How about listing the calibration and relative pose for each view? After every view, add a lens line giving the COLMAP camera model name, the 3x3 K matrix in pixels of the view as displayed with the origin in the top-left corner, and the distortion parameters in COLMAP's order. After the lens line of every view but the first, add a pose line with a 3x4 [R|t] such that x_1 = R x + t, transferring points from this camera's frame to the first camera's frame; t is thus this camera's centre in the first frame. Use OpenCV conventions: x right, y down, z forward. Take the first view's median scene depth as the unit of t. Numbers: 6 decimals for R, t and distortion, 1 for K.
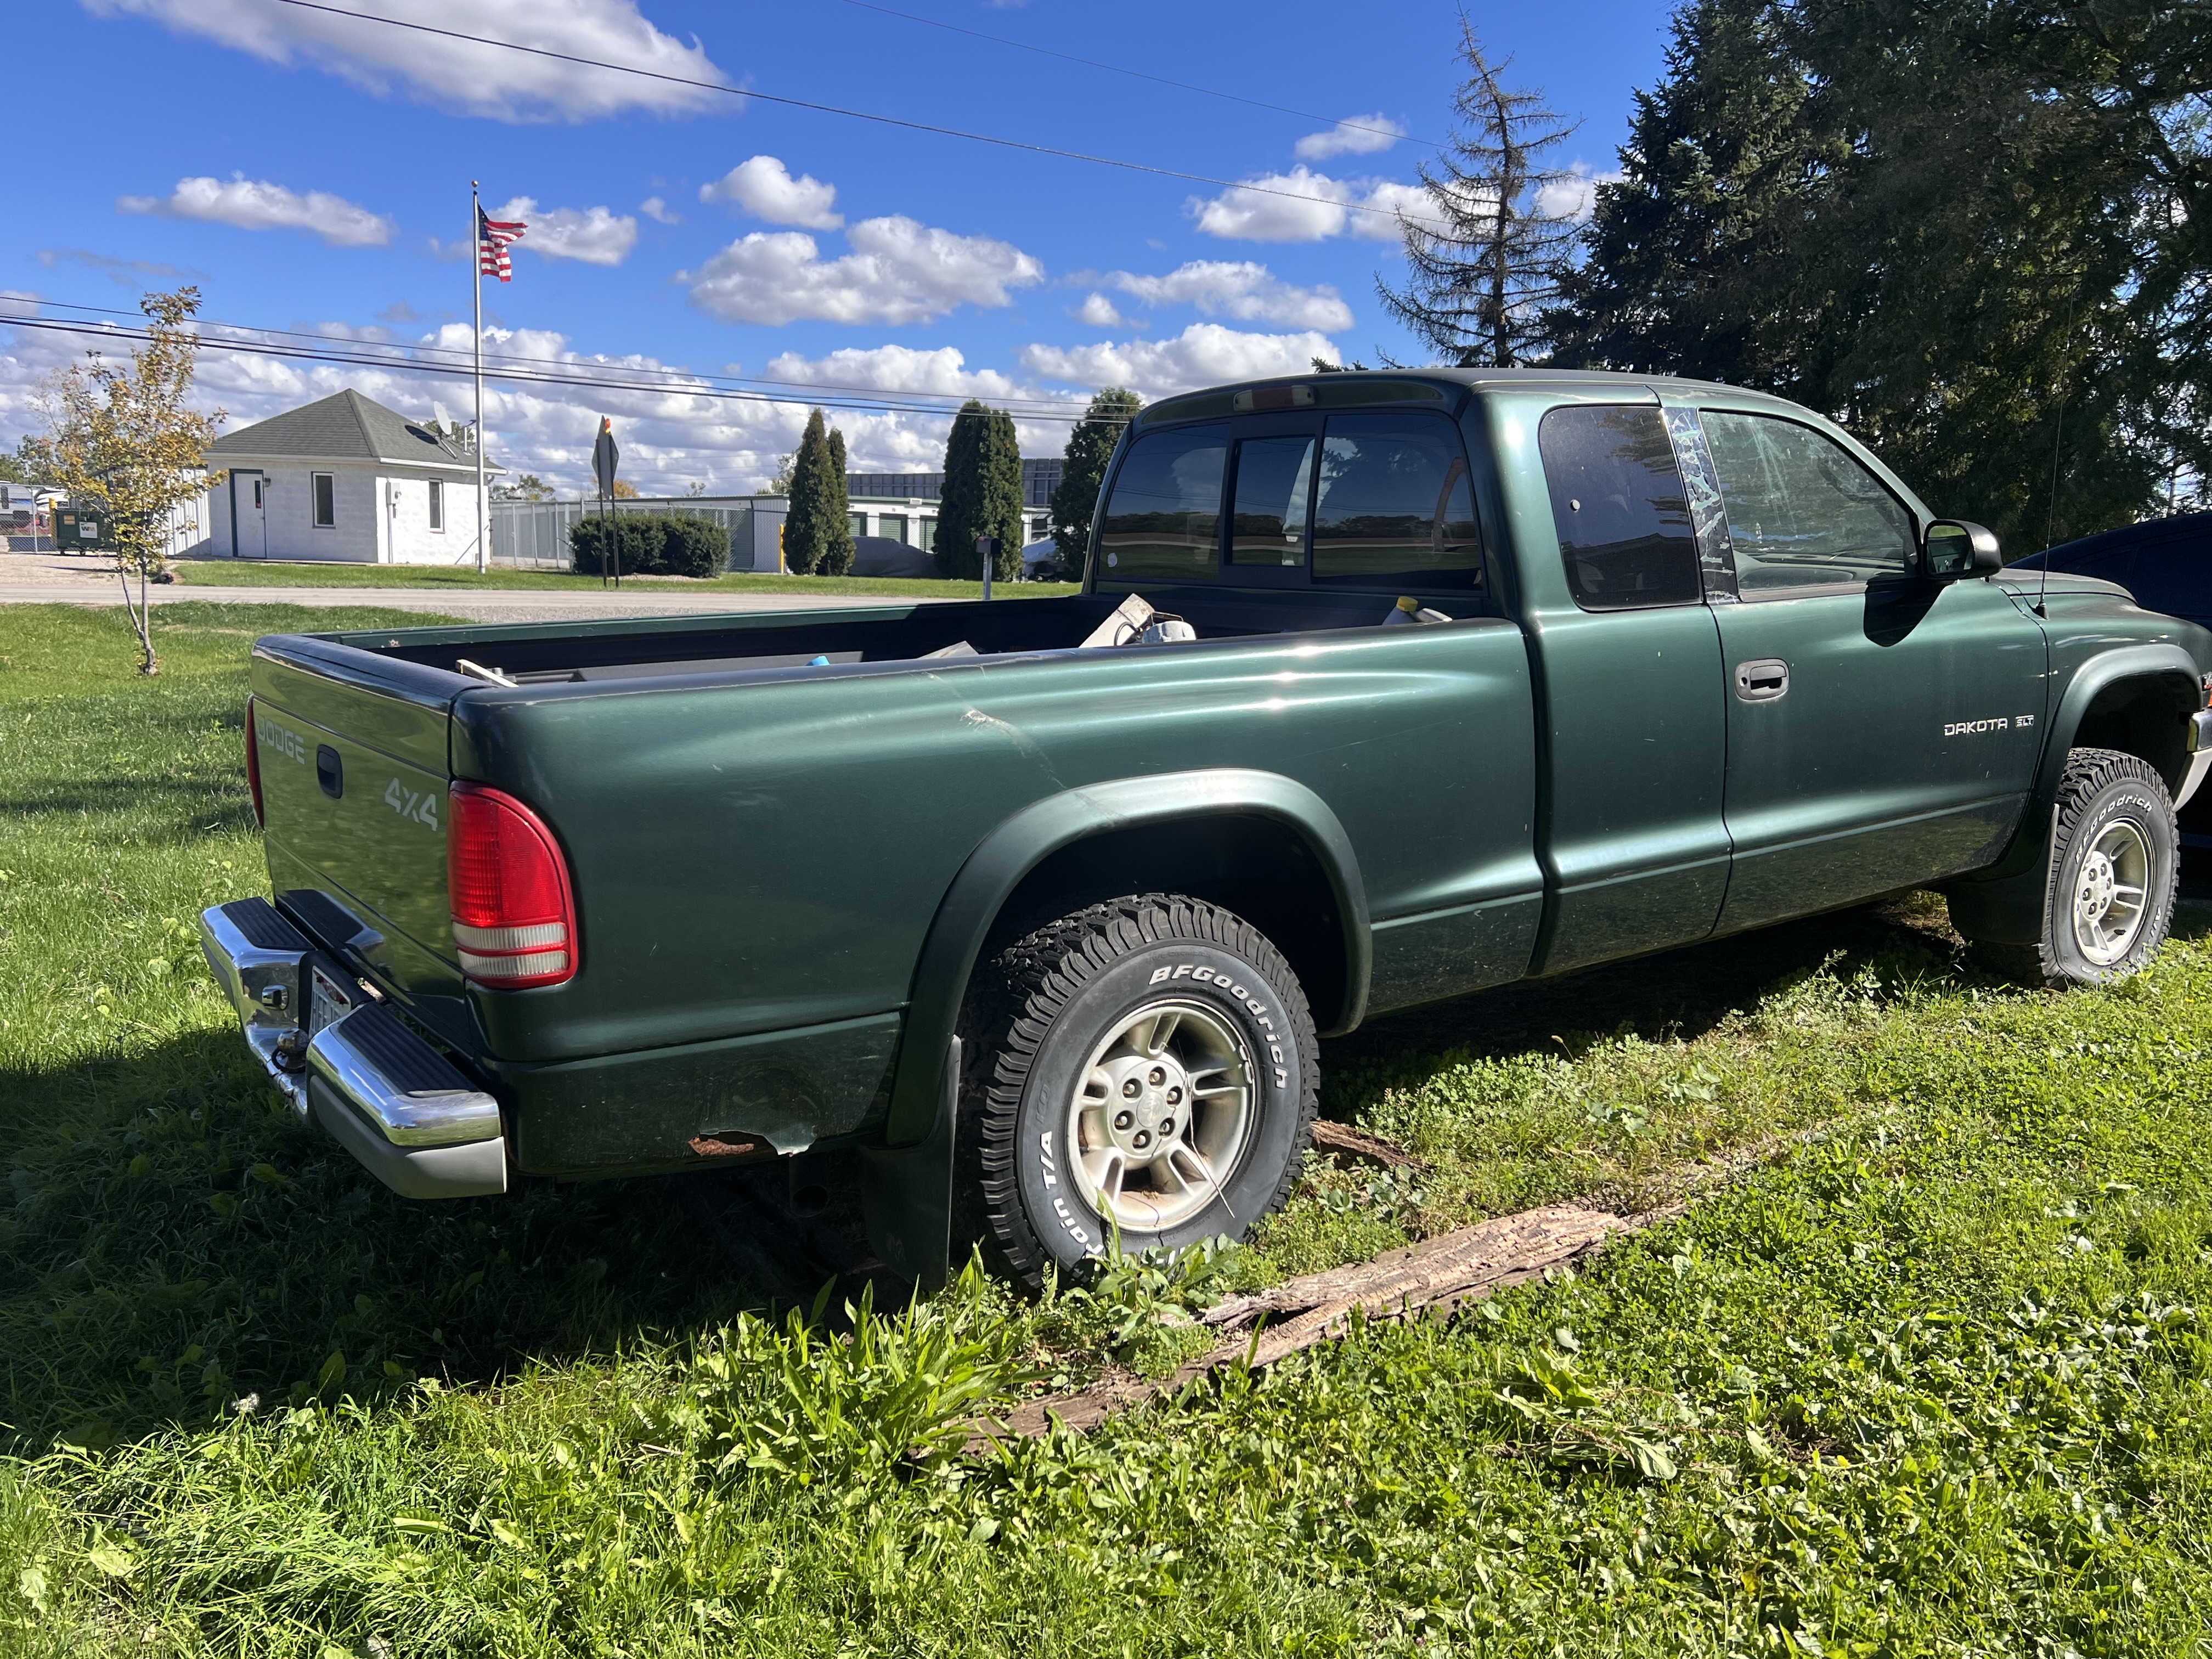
lens RADIAL K [[1701.4, 0, 1106.2], [0, 1701.4, 817.1], [0, 0, 1]] dist [0.097602, 0.000652]
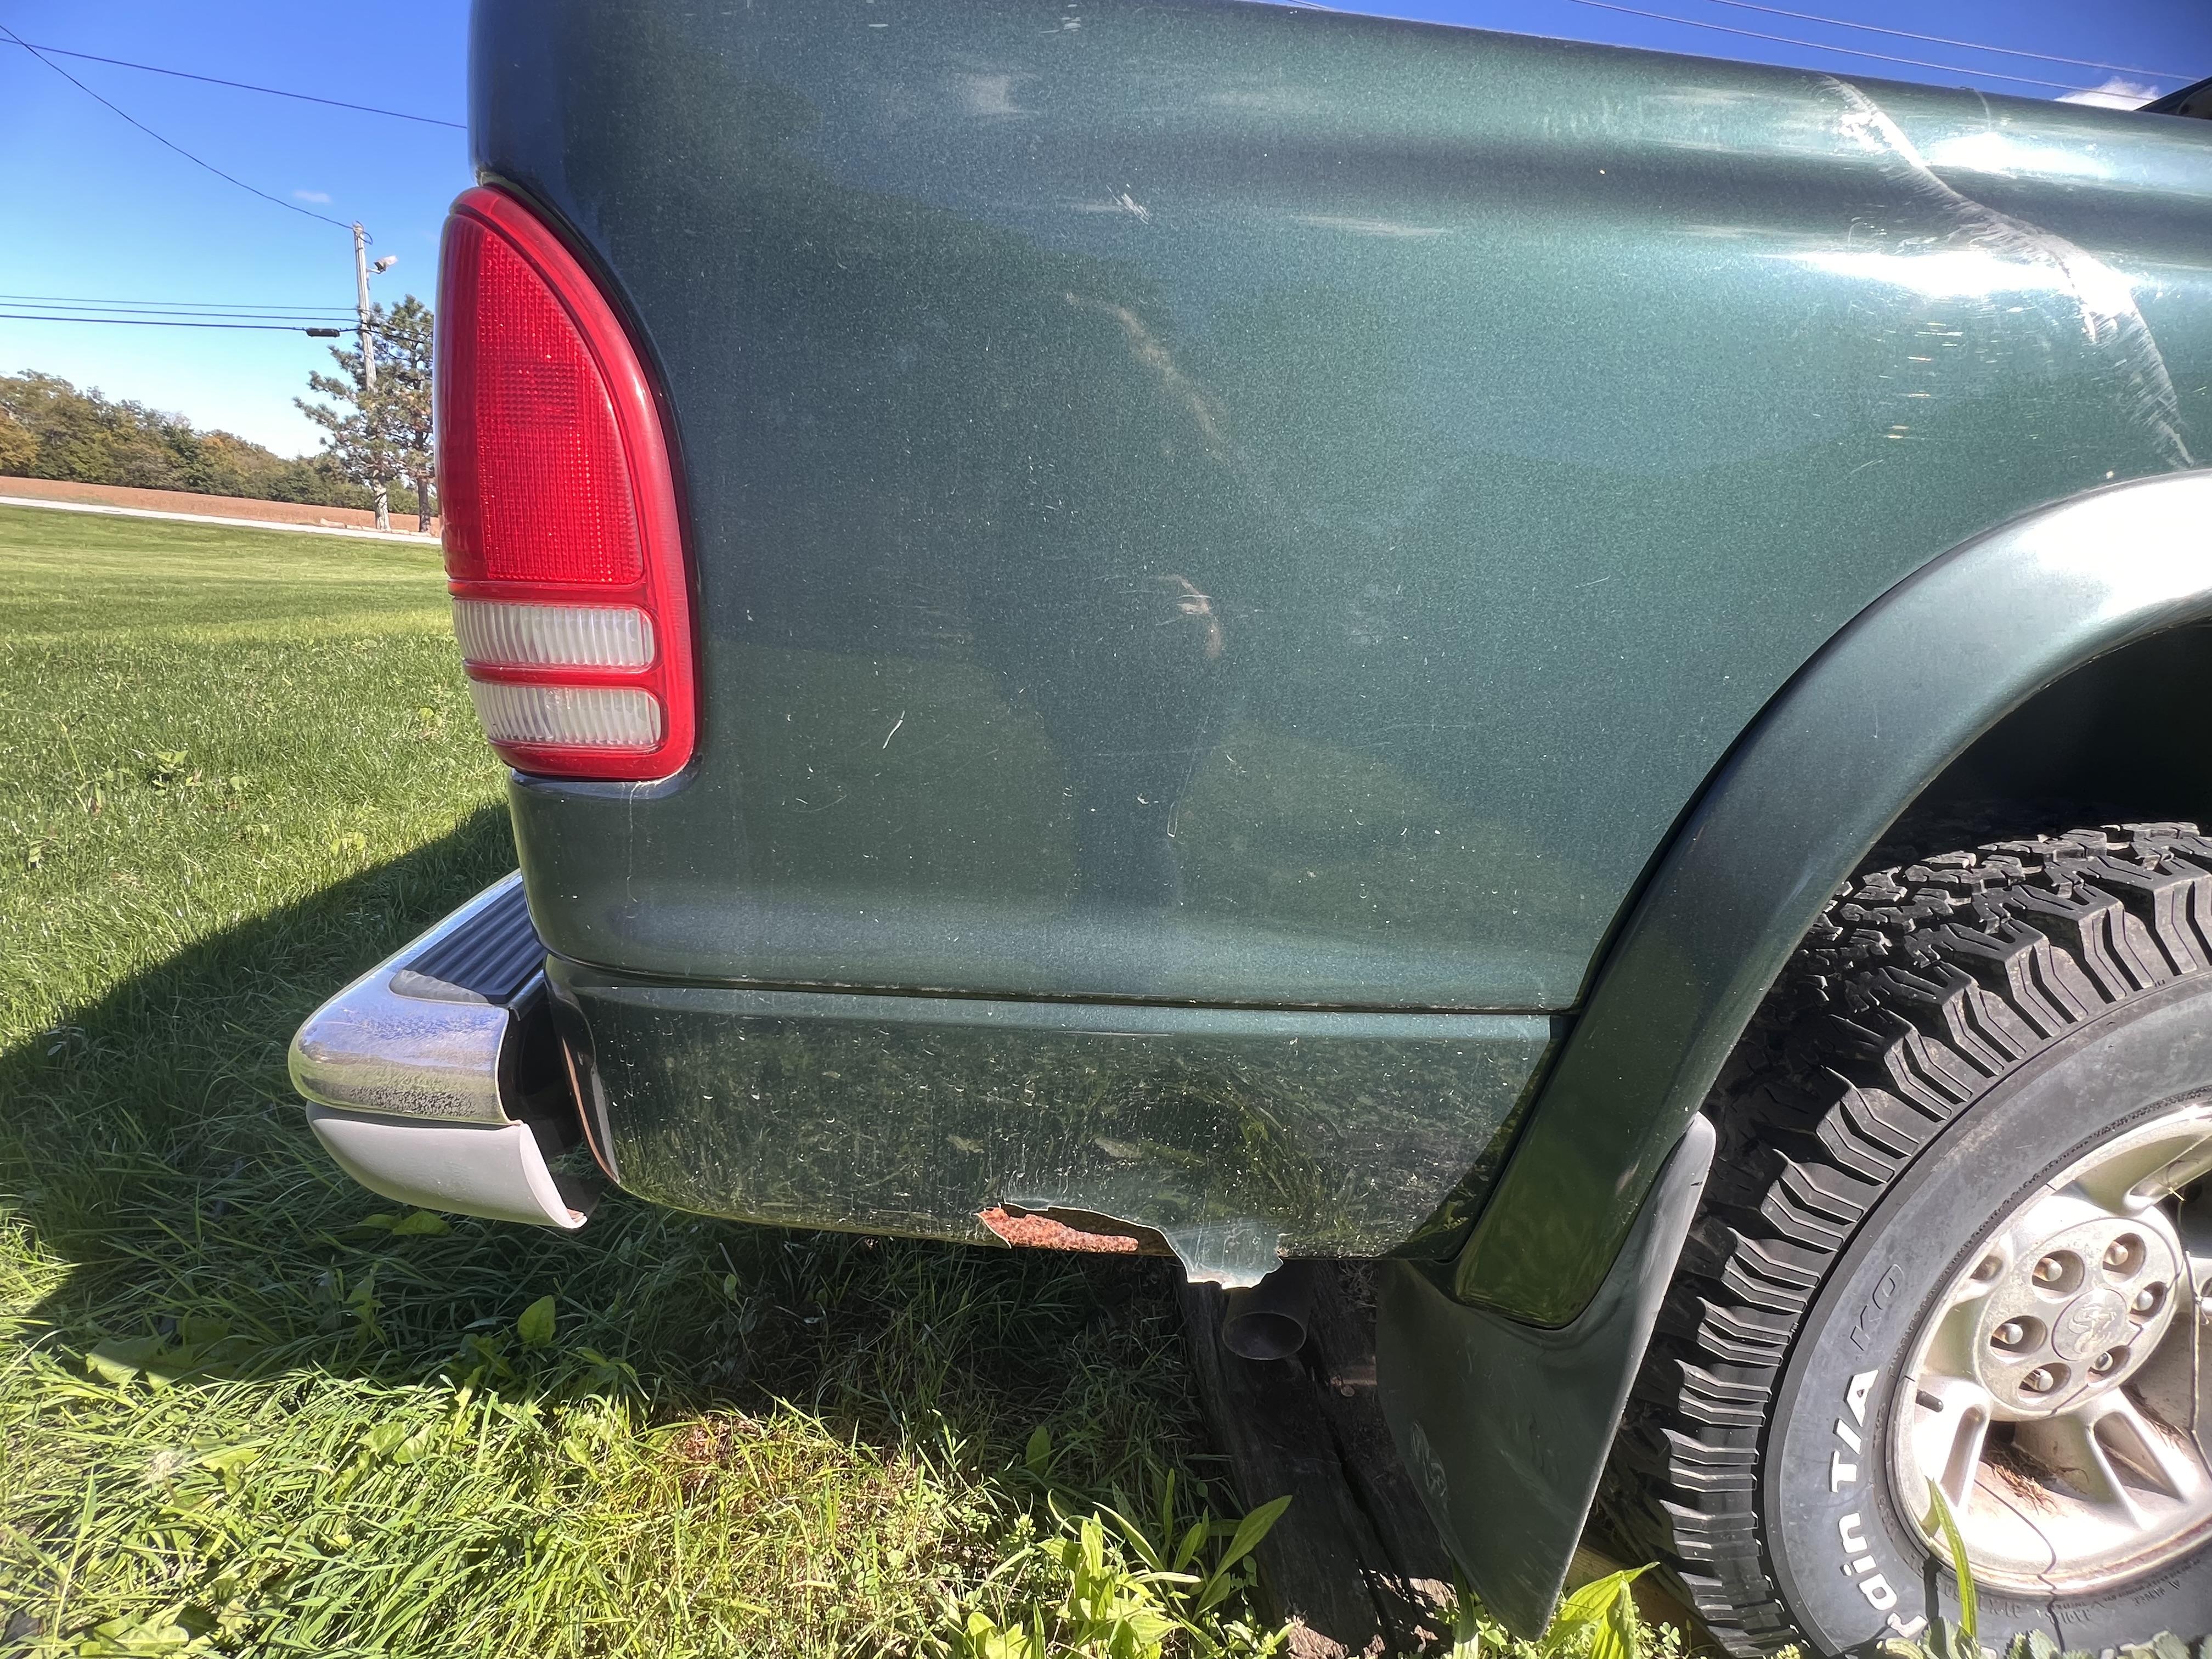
lens RADIAL K [[986.2, 0, 1109.9], [0, 986.2, 831.5], [0, 0, 1]] dist [-0.006367, 0.002731]
pose [[0.889079, 0.170815, -0.424688, -0.109226], [-0.135799, 0.984425, 0.111655, 0.056400], [0.437146, -0.041598, 0.898428, 0.683285]]
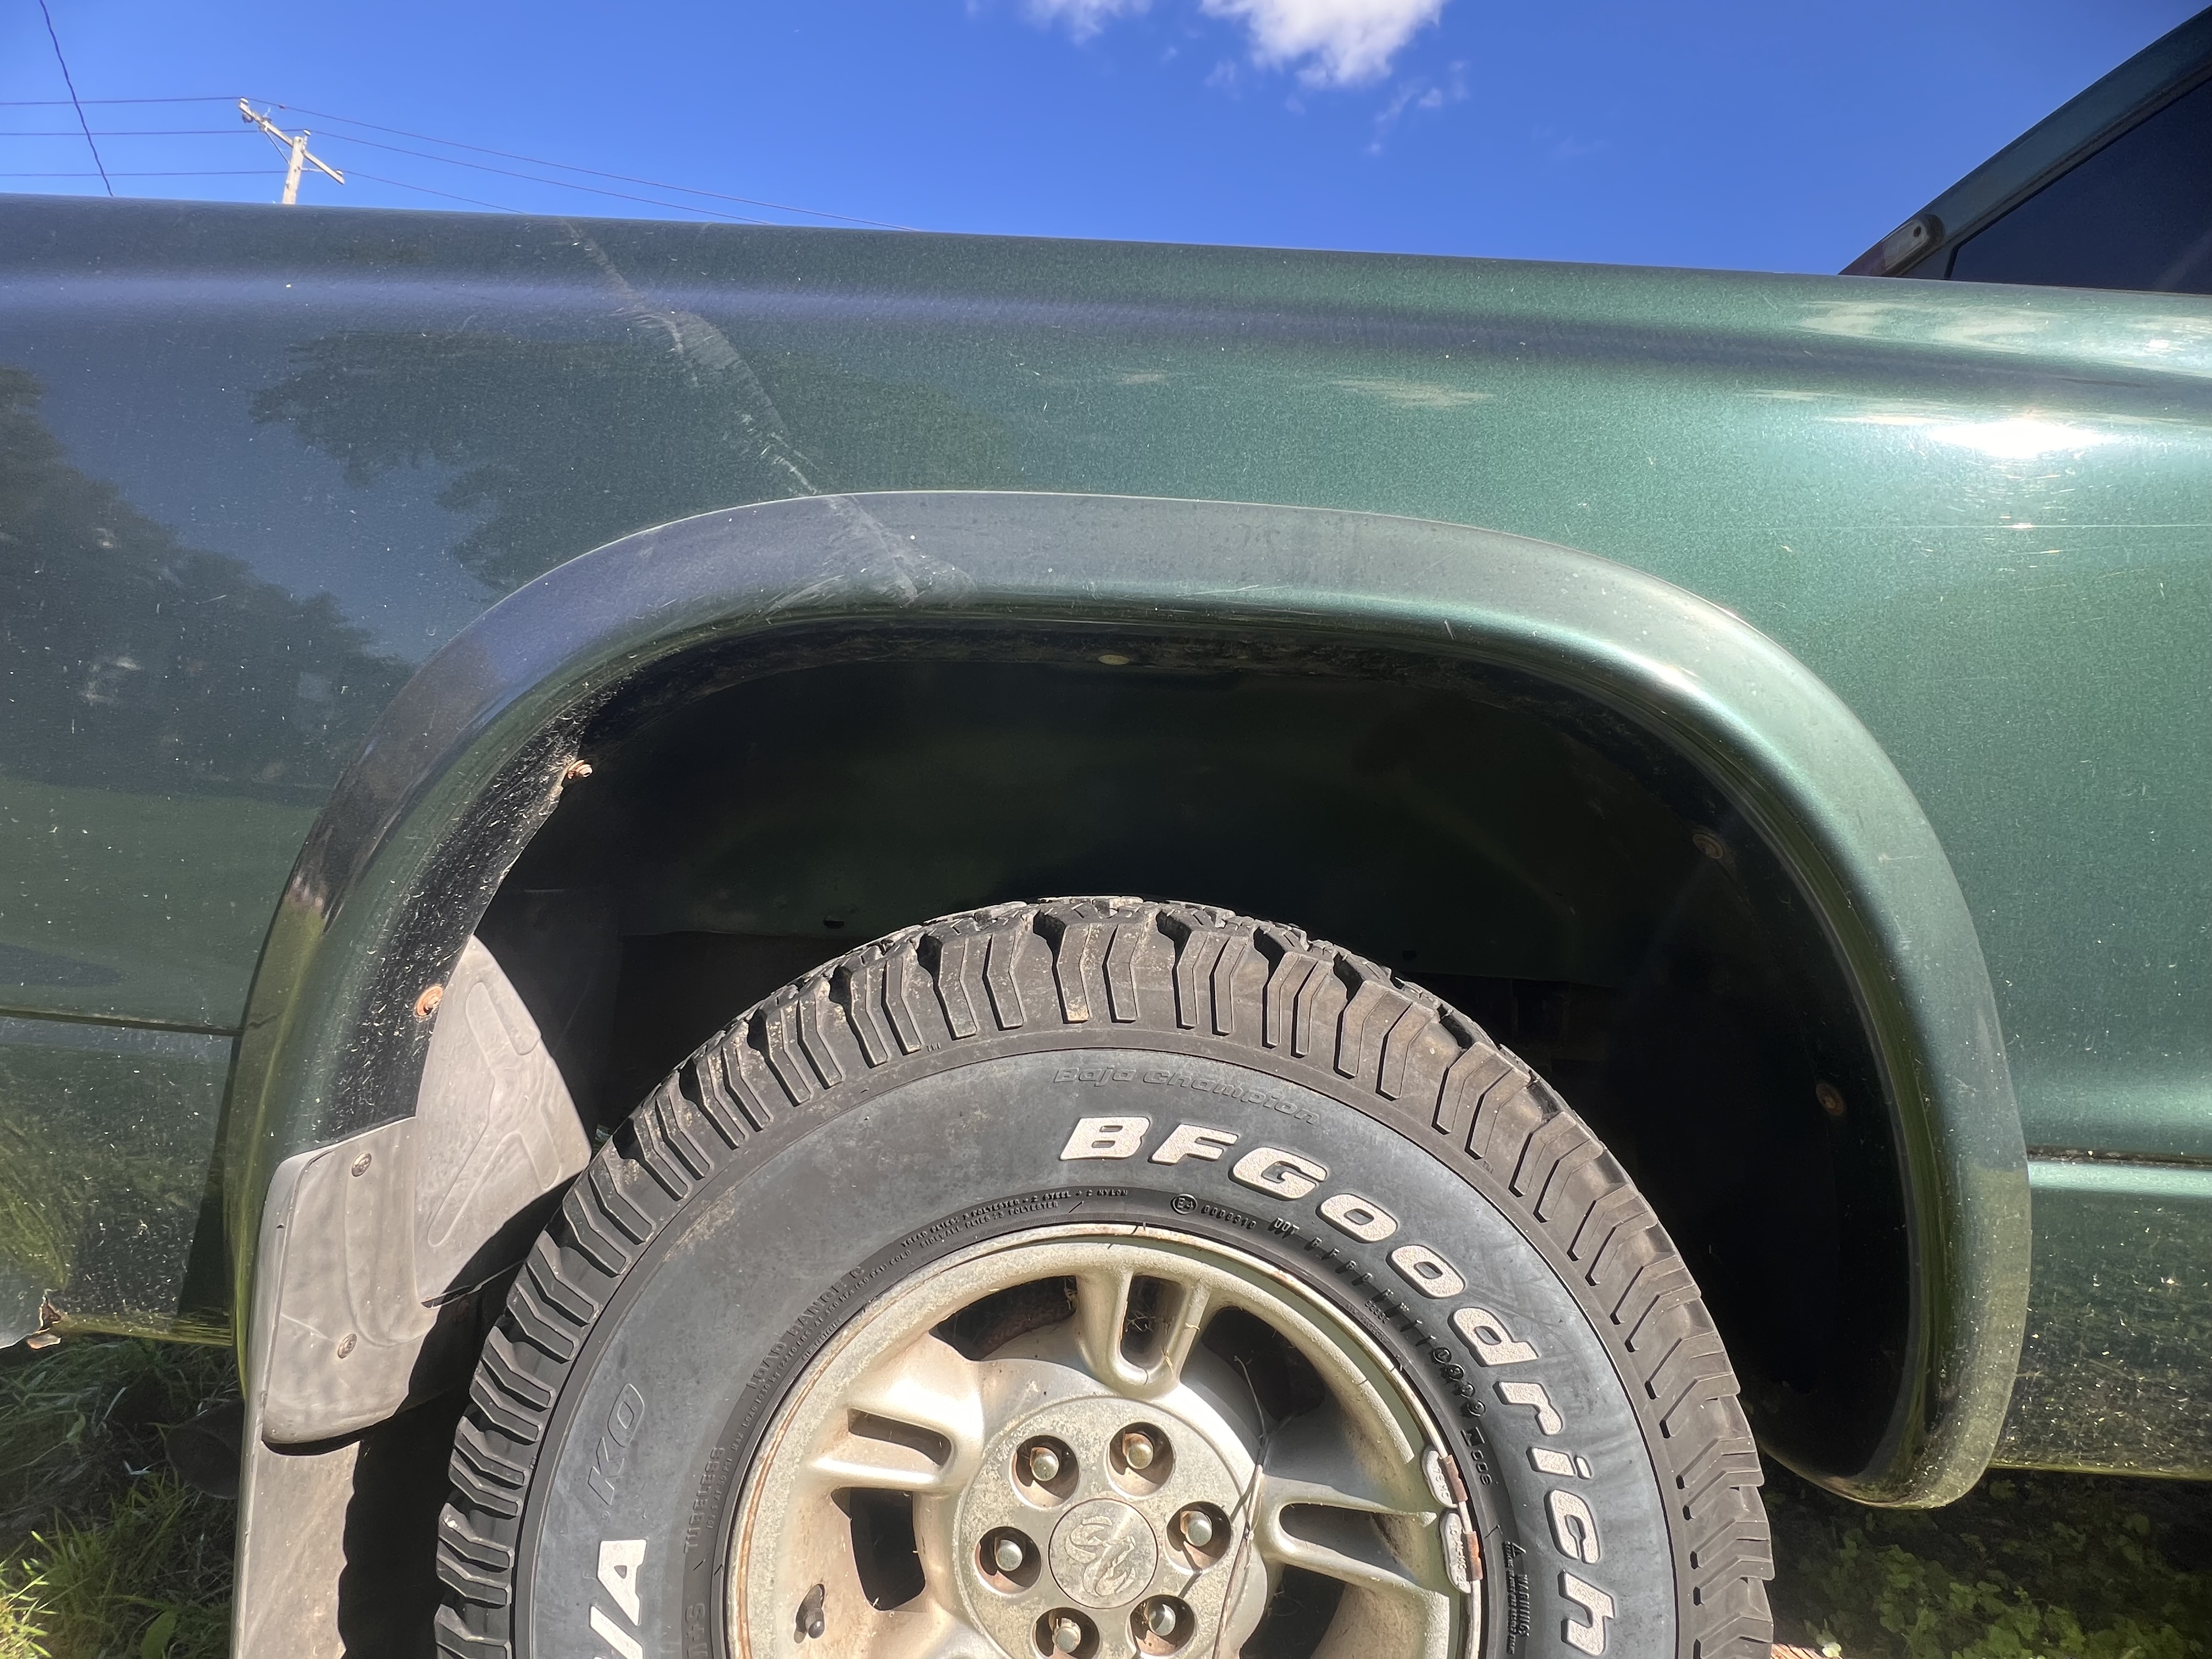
lens RADIAL K [[986.2, 0, 1115.3], [0, 986.2, 821.6], [0, 0, 1]] dist [-0.006367, 0.002731]
pose [[0.814194, 0.060980, -0.577382, 0.130918], [-0.167560, 0.976834, -0.133117, 0.058833], [0.555888, 0.205129, 0.805550, 0.826555]]
